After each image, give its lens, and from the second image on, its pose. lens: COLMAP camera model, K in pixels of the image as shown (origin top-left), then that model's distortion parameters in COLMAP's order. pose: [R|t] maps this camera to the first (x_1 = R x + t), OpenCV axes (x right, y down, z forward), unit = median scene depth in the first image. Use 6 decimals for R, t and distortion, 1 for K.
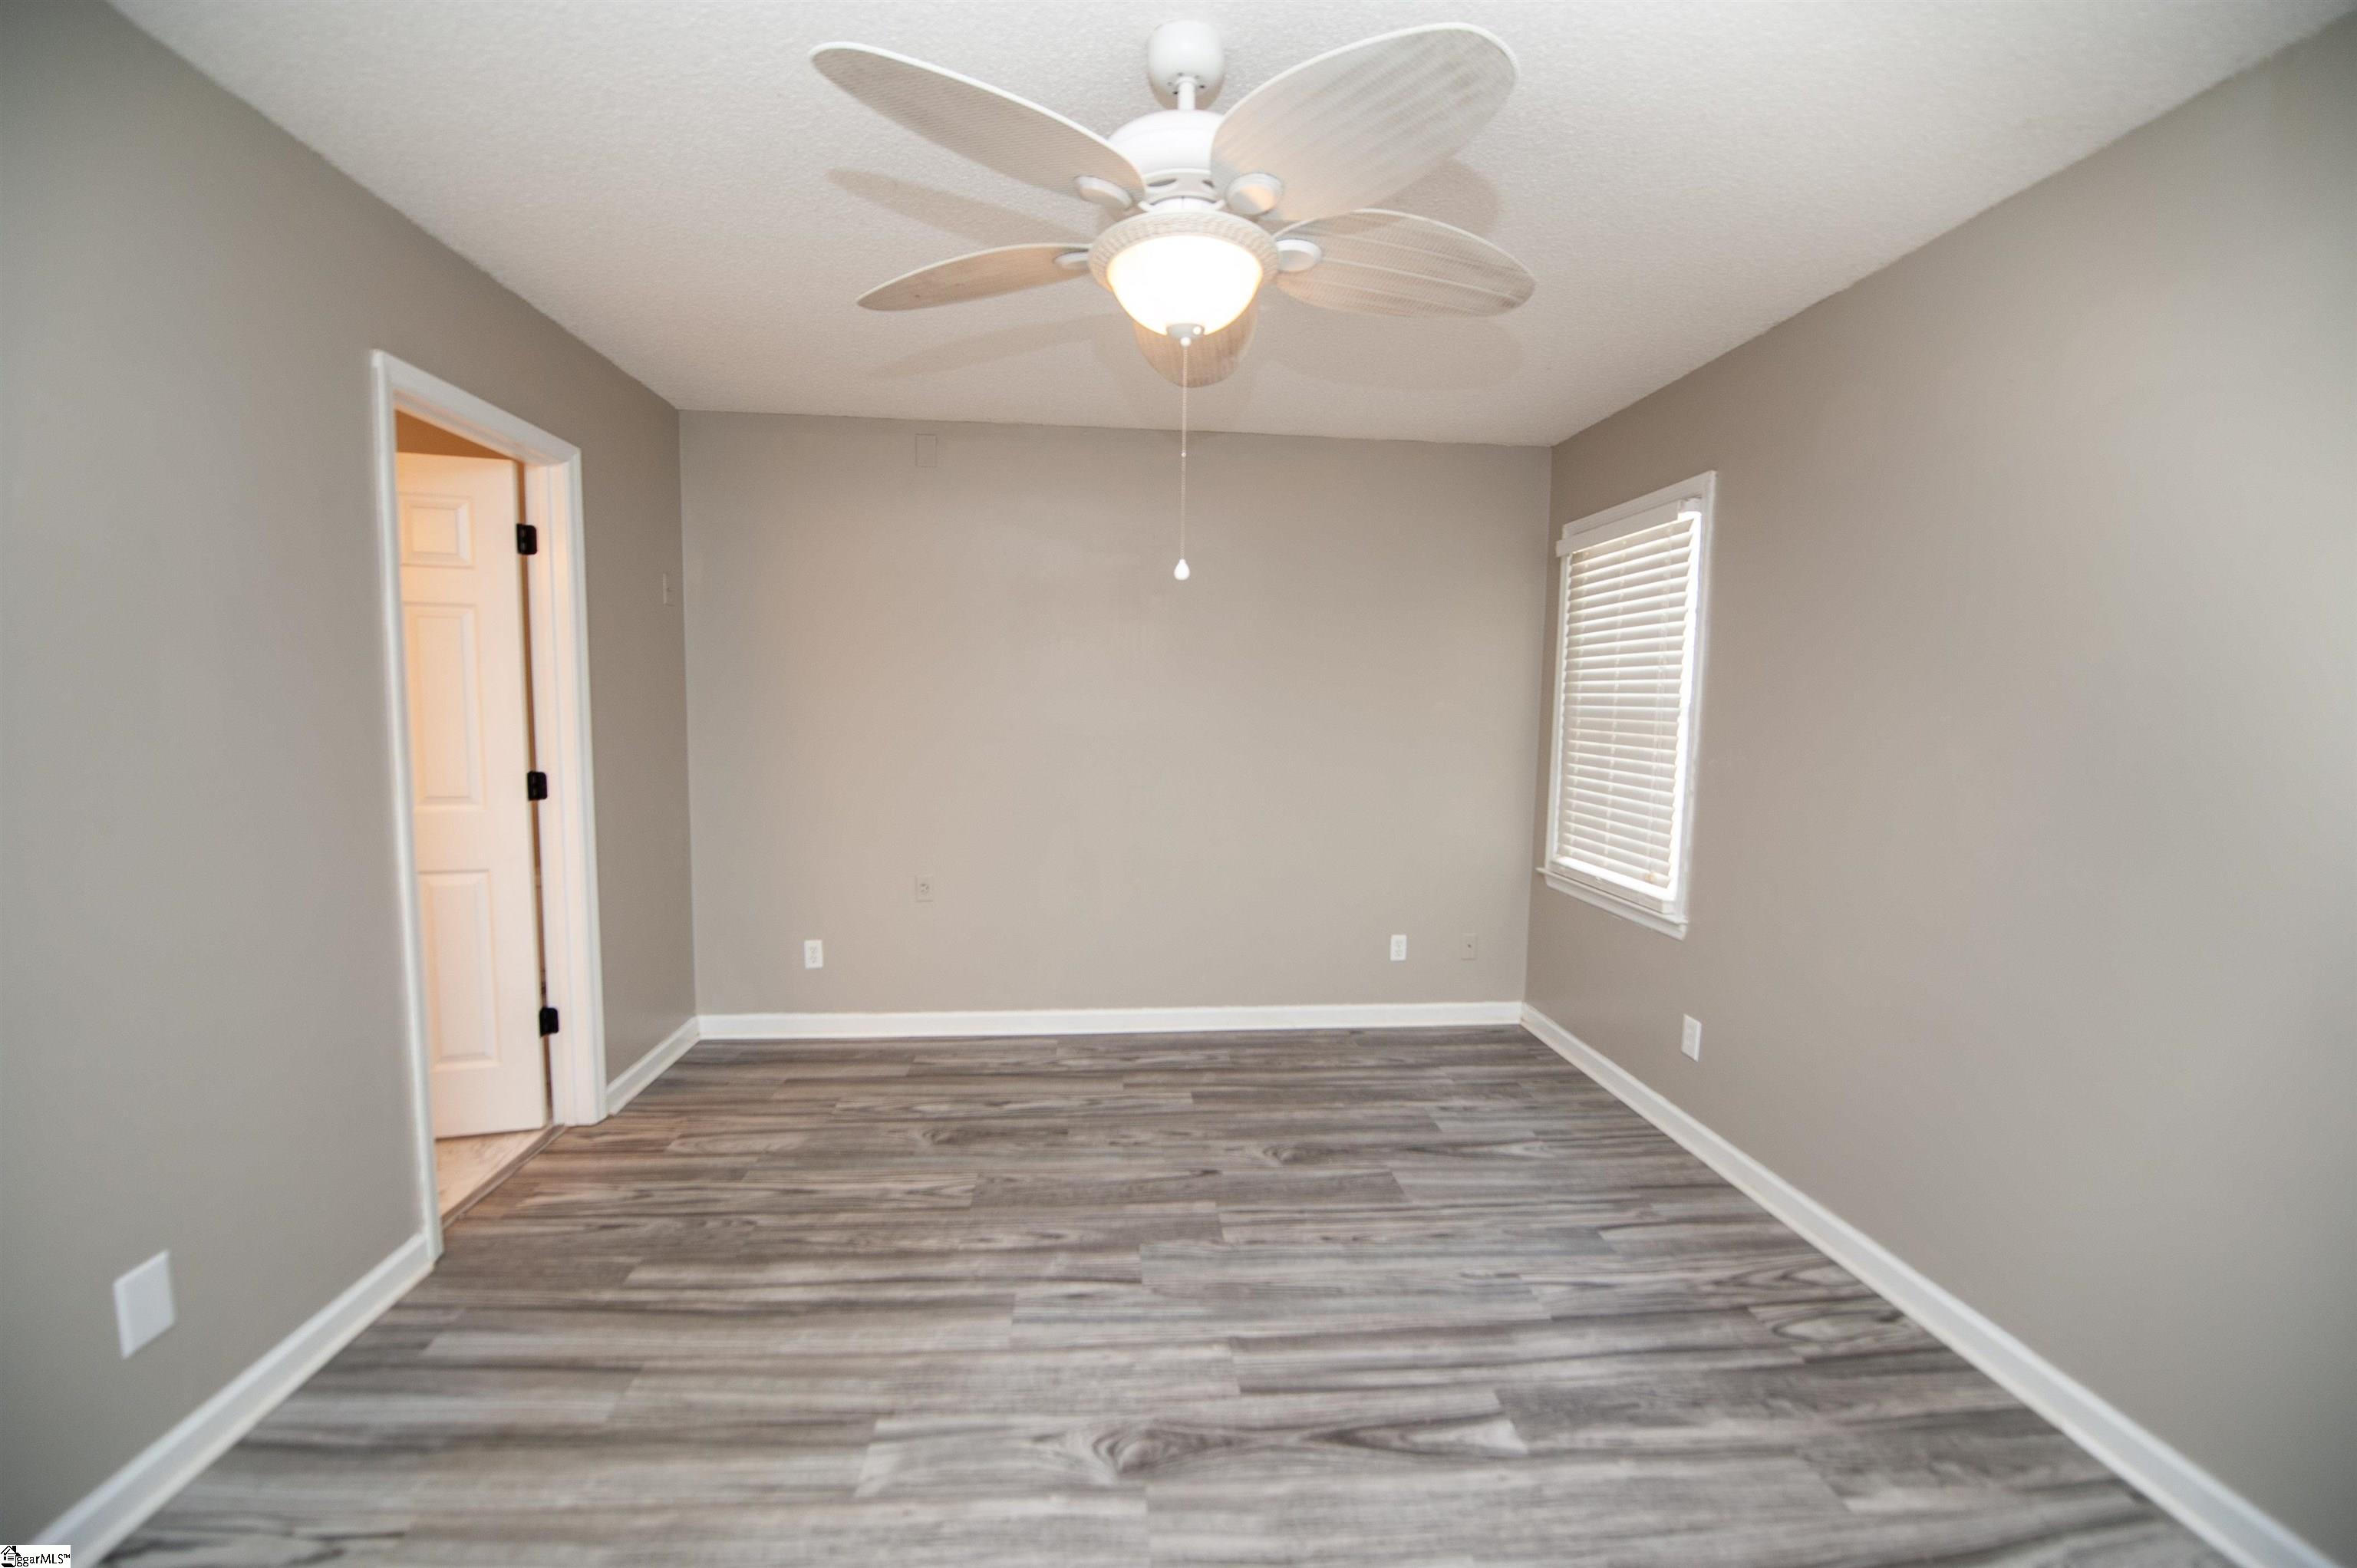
lens RADIAL K [[964.5, 0, 1183.5], [0, 964.5, 793.9], [0, 0, 1]] dist [-0.016486, -0.000372]
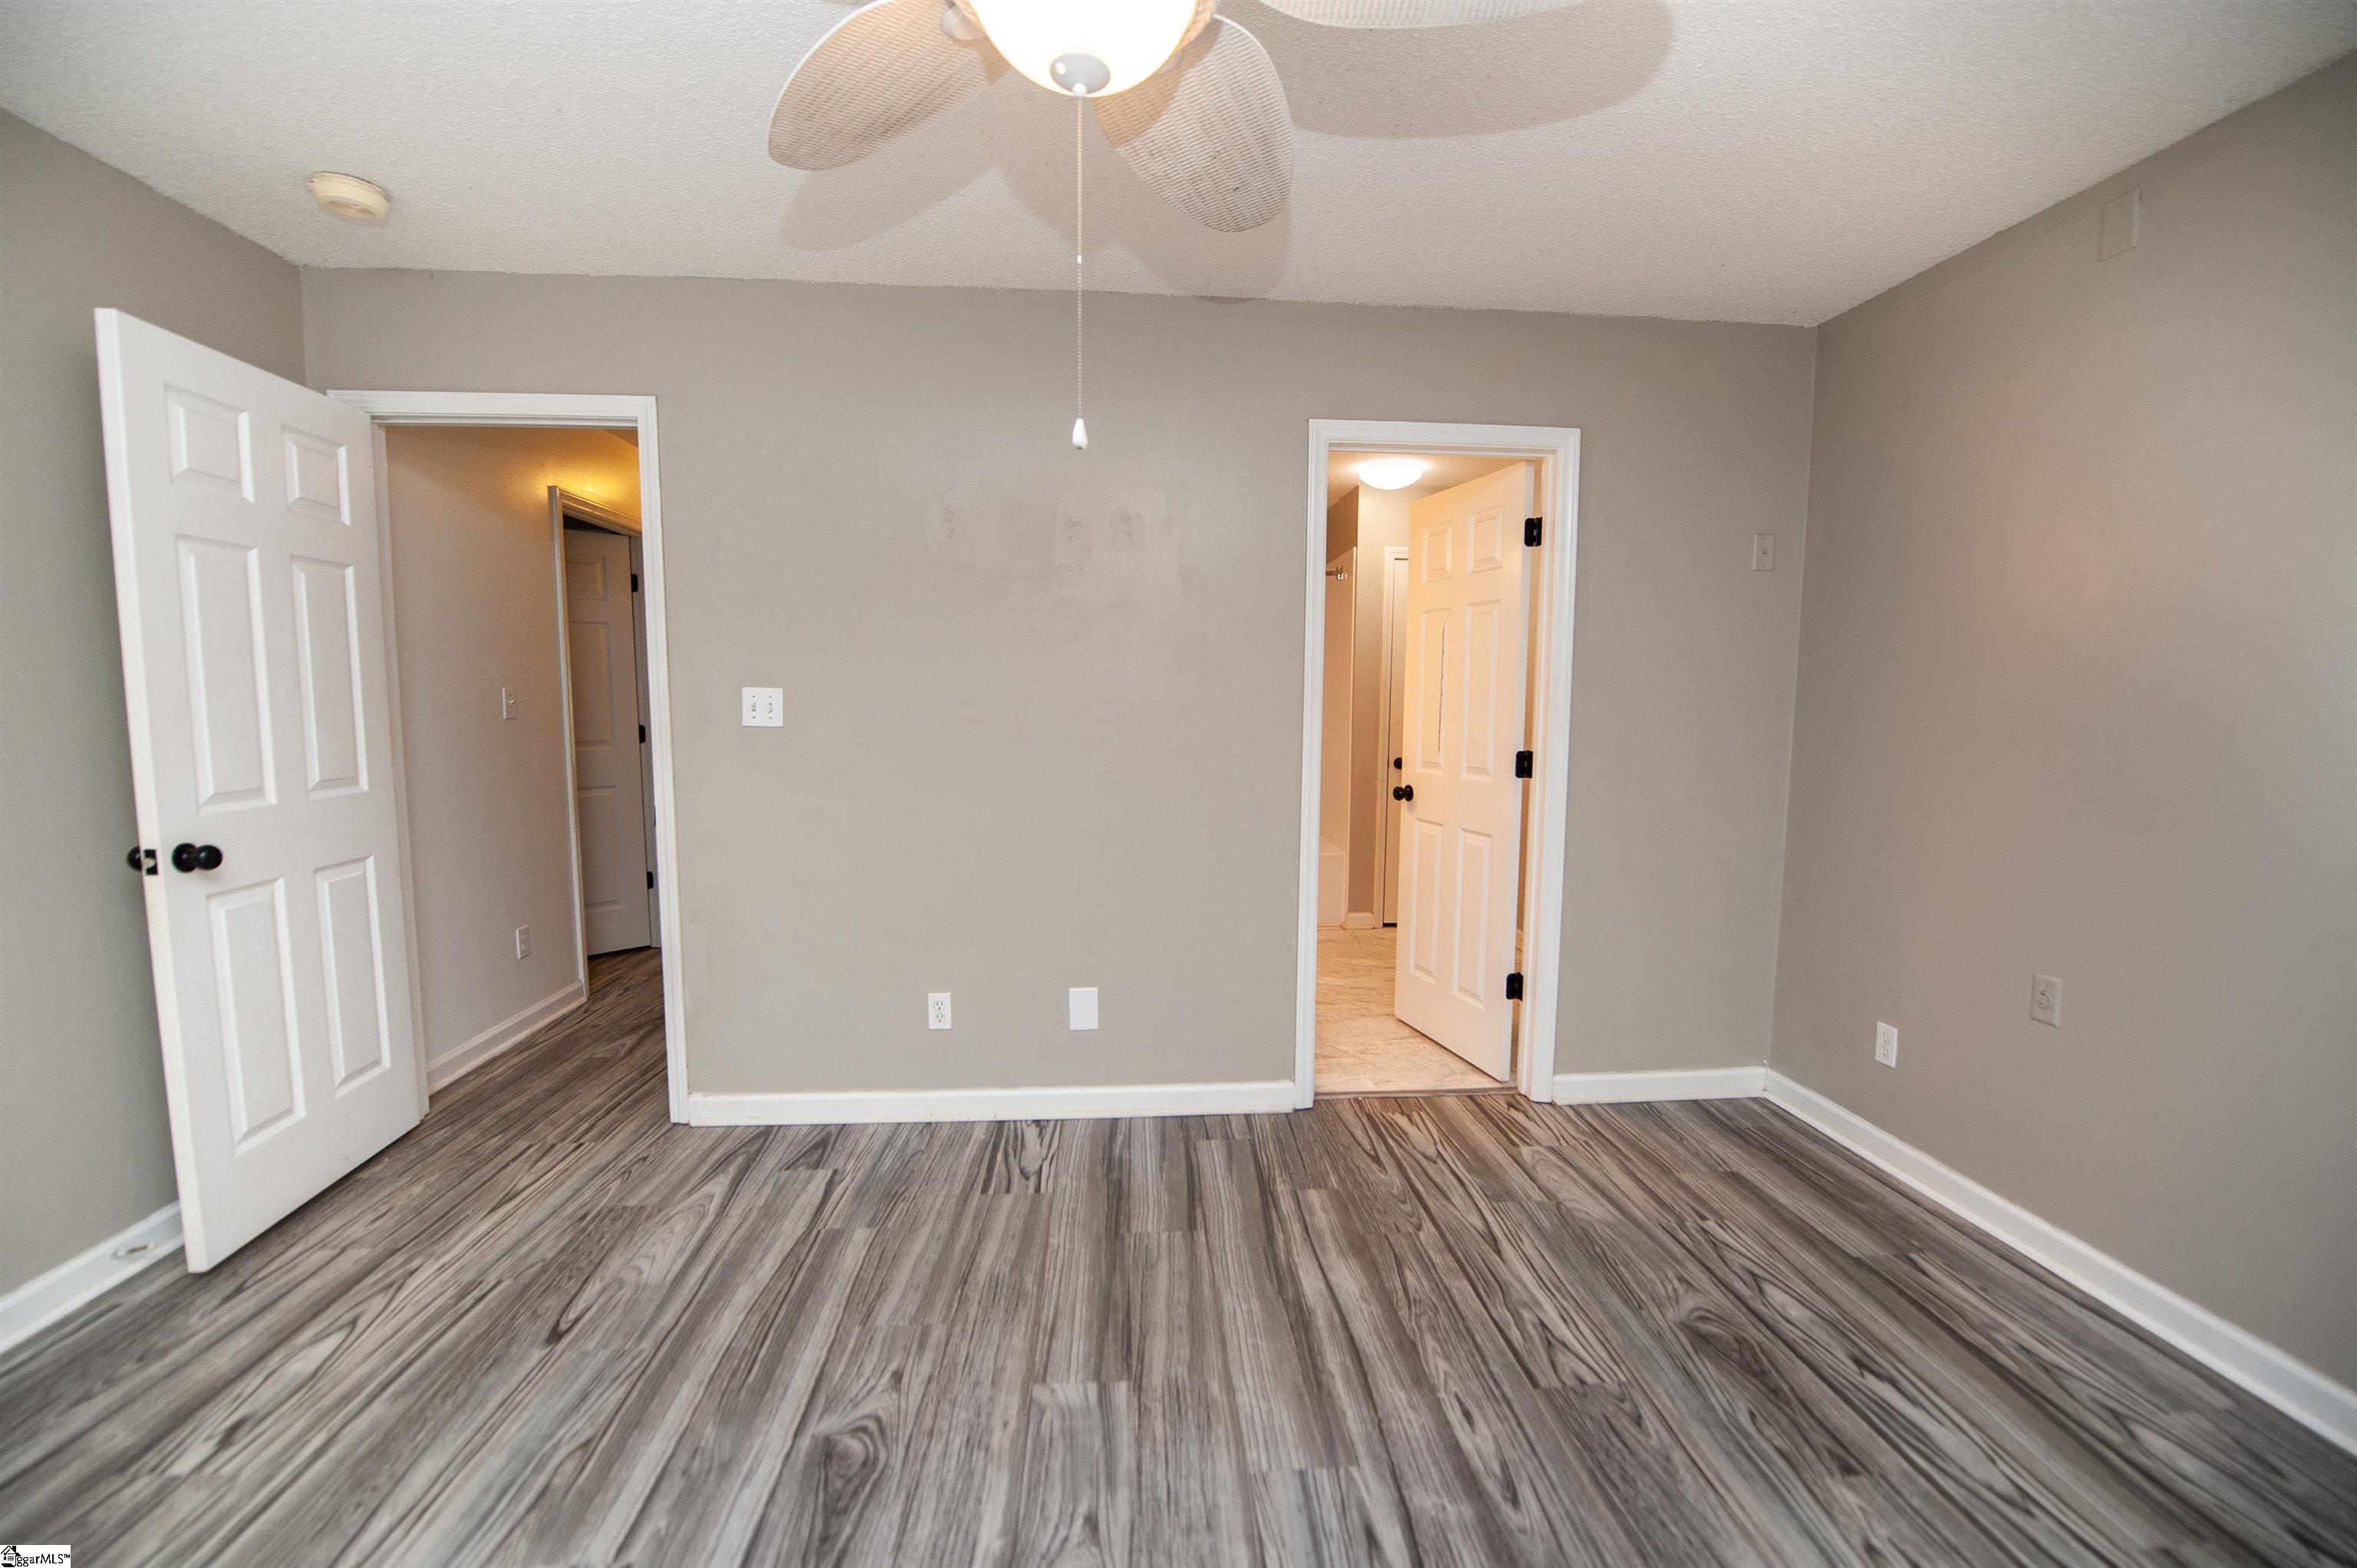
lens RADIAL K [[964.5, 0, 1183.5], [0, 964.5, 793.9], [0, 0, 1]] dist [-0.016486, -0.000372]
pose [[-0.019084, 0.081608, -0.996482, 0.549903], [-0.100367, 0.991472, 0.083120, -0.037009], [0.994767, 0.101600, -0.010731, 0.882678]]
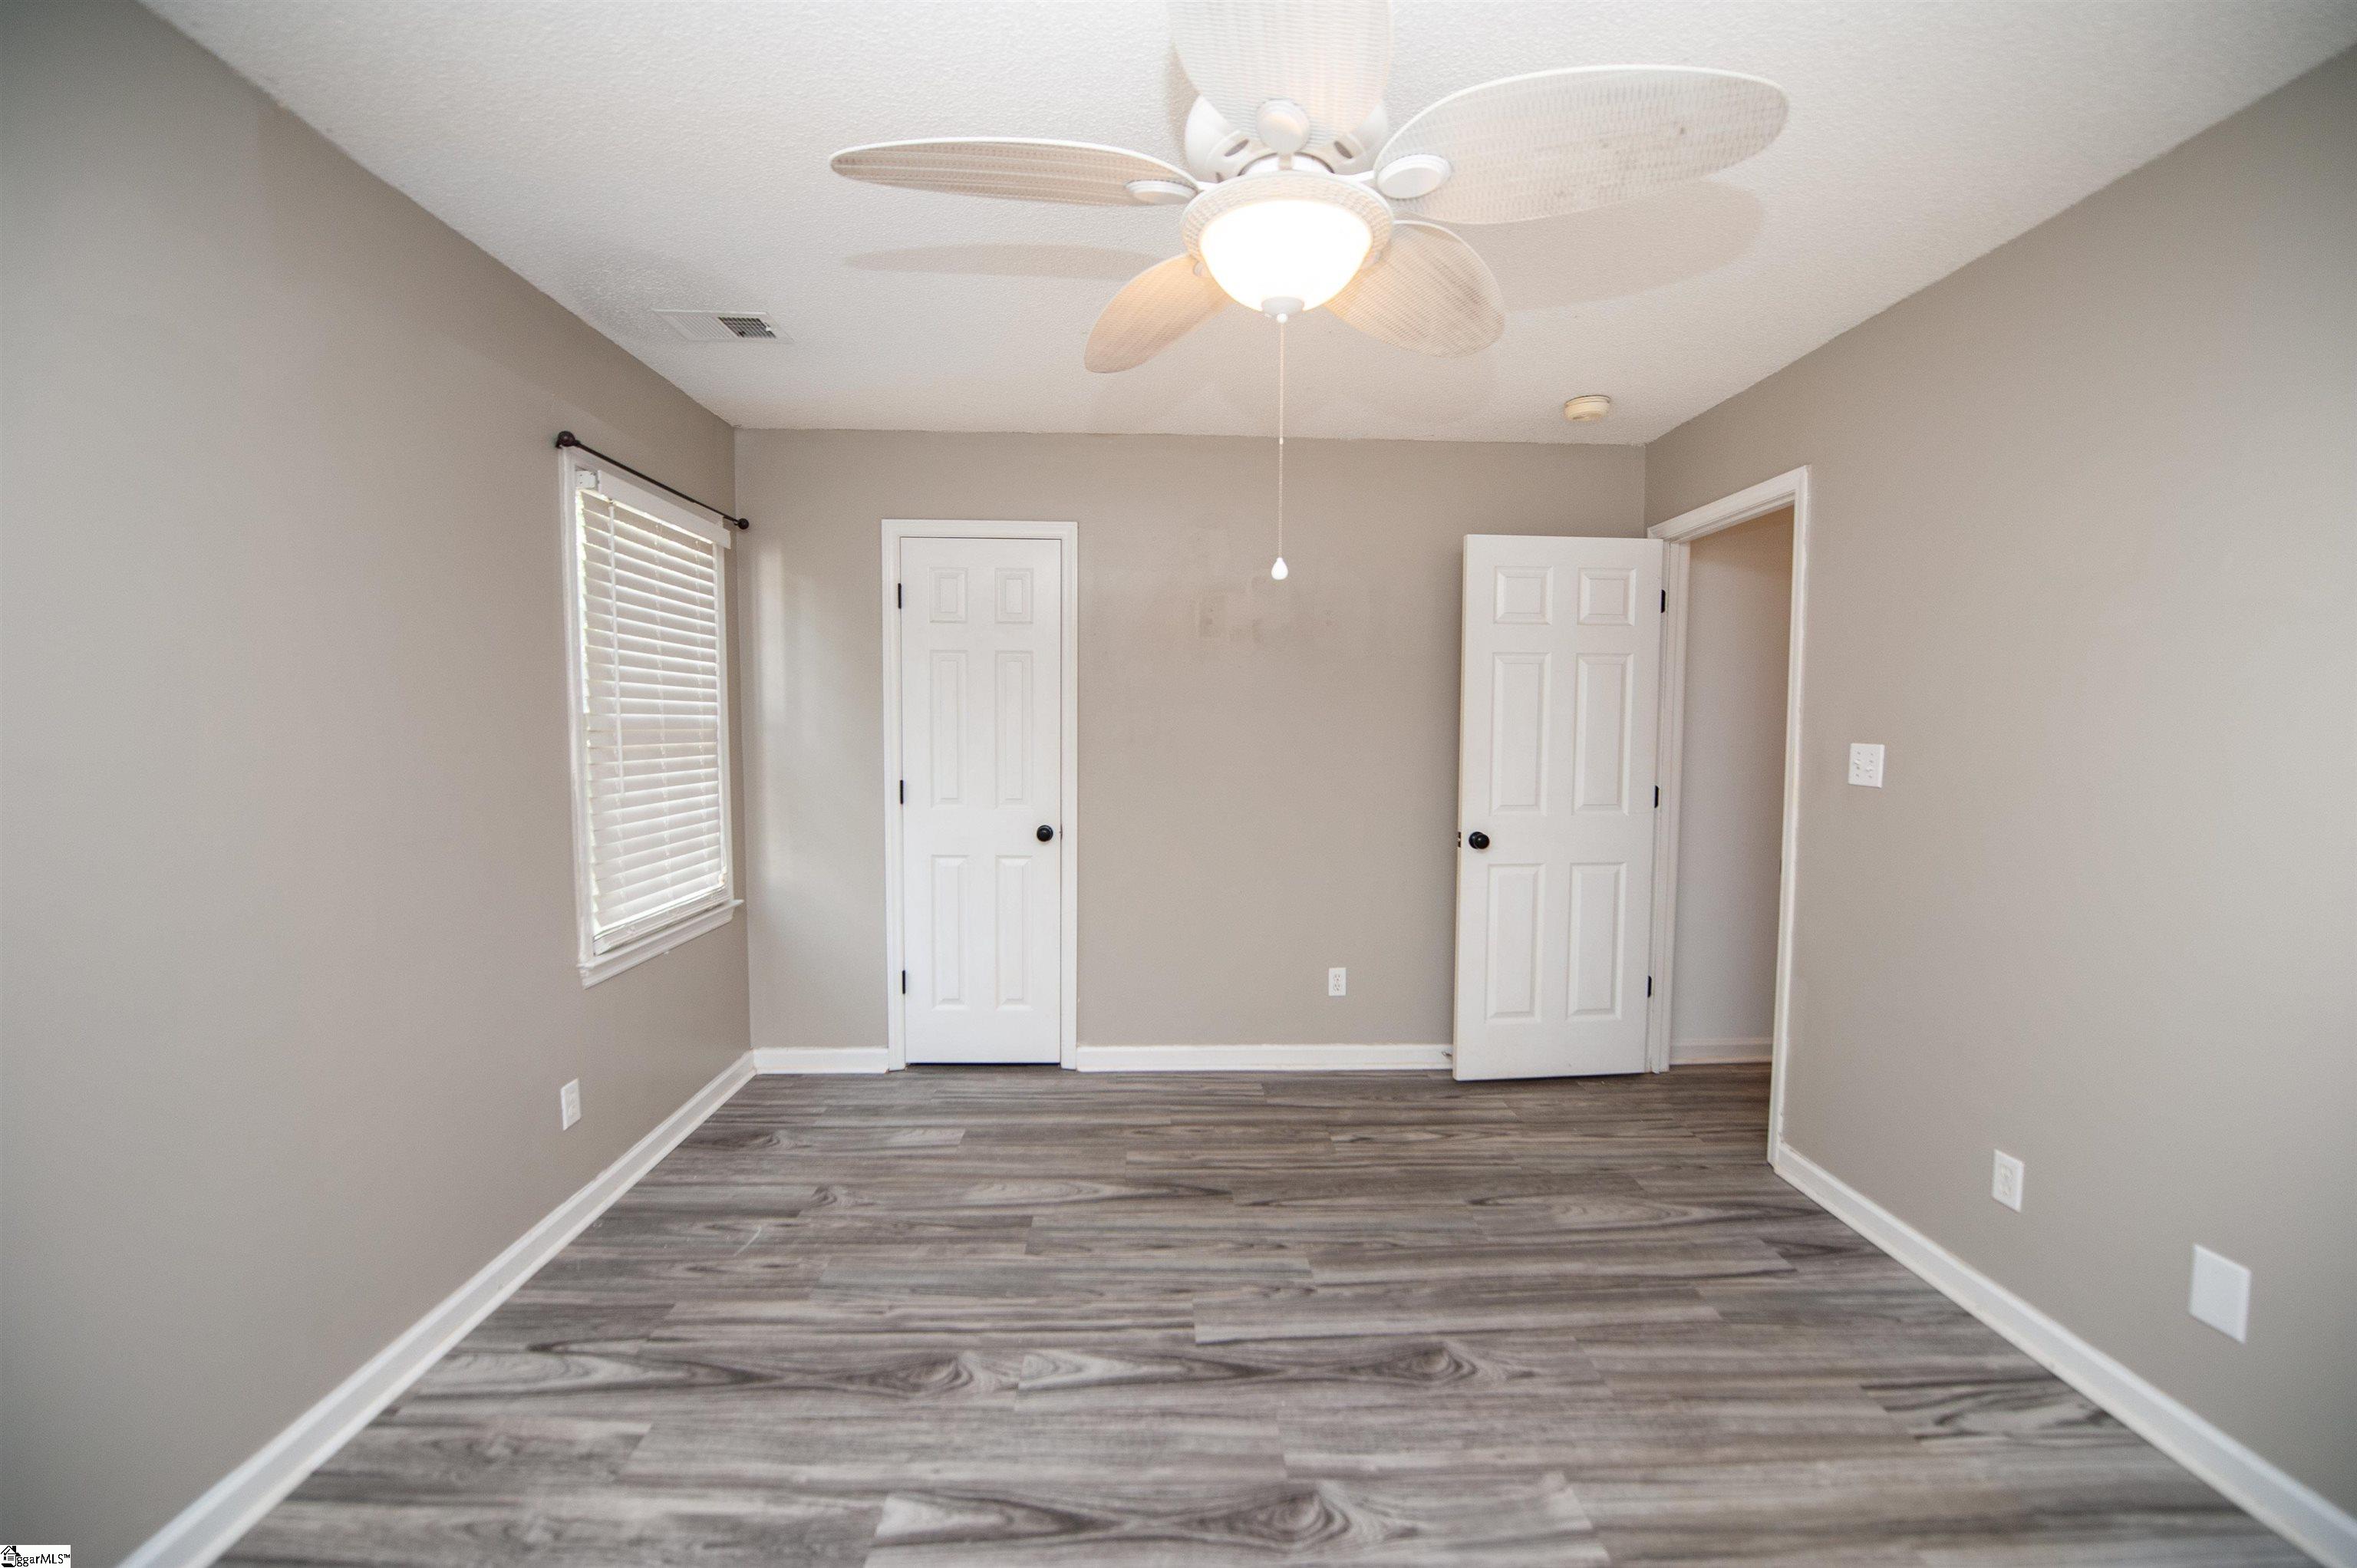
lens RADIAL K [[940.7, 0, 1178.5], [0, 940.7, 784.0], [0, 0, 1]] dist [-0.017972, -0.000299]
pose [[-0.997783, -0.024033, 0.062063, 0.027241], [-0.014322, 0.988213, 0.152411, -0.133473], [-0.064994, 0.151184, -0.986367, 1.526031]]
